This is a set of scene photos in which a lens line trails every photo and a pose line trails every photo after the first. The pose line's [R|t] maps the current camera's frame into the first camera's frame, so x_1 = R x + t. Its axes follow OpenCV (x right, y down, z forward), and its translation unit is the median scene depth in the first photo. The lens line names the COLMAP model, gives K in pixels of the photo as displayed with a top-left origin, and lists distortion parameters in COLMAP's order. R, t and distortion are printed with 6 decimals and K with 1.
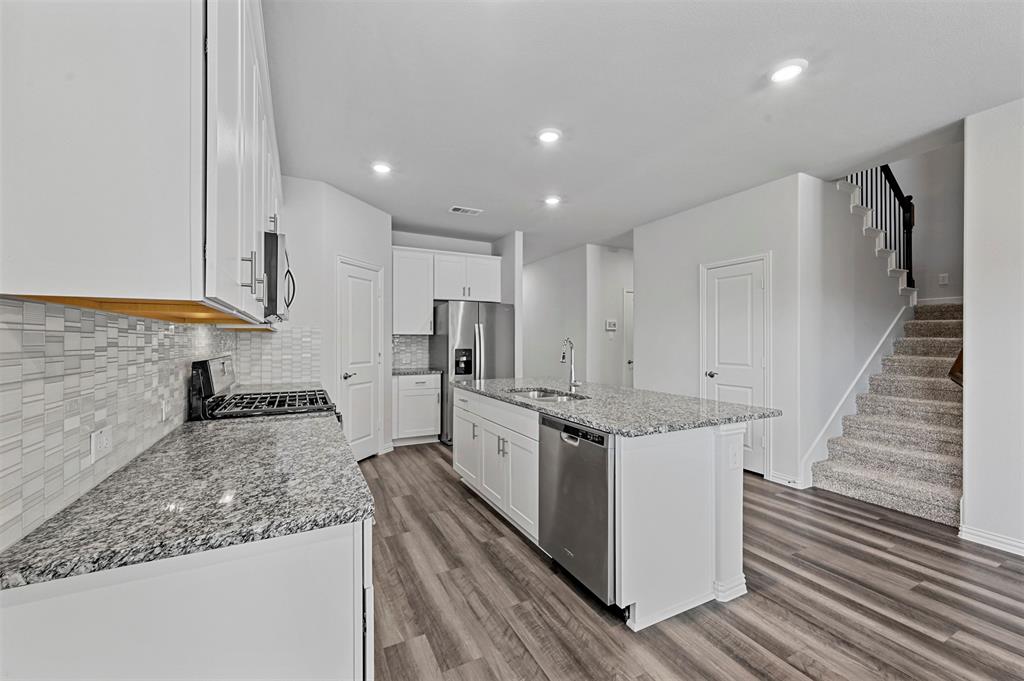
lens RADIAL K [[407.3, 0, 513.9], [0, 407.3, 340.2], [0, 0, 1]] dist [-0.000091, 0.000777]
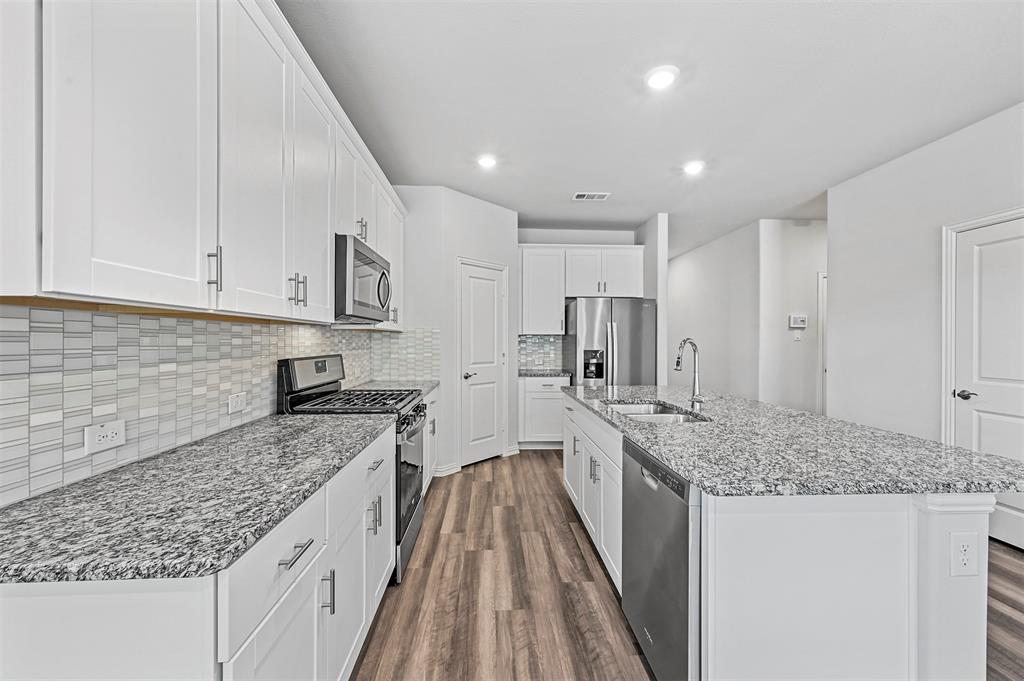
lens RADIAL K [[407.3, 0, 512.9], [0, 407.3, 341.6], [0, 0, 1]] dist [-0.000091, 0.000777]
pose [[0.910534, 0.003925, -0.413417, 0.140776], [-0.002750, 0.999990, 0.003438, -0.000933], [0.413426, -0.001994, 0.910536, 0.161769]]
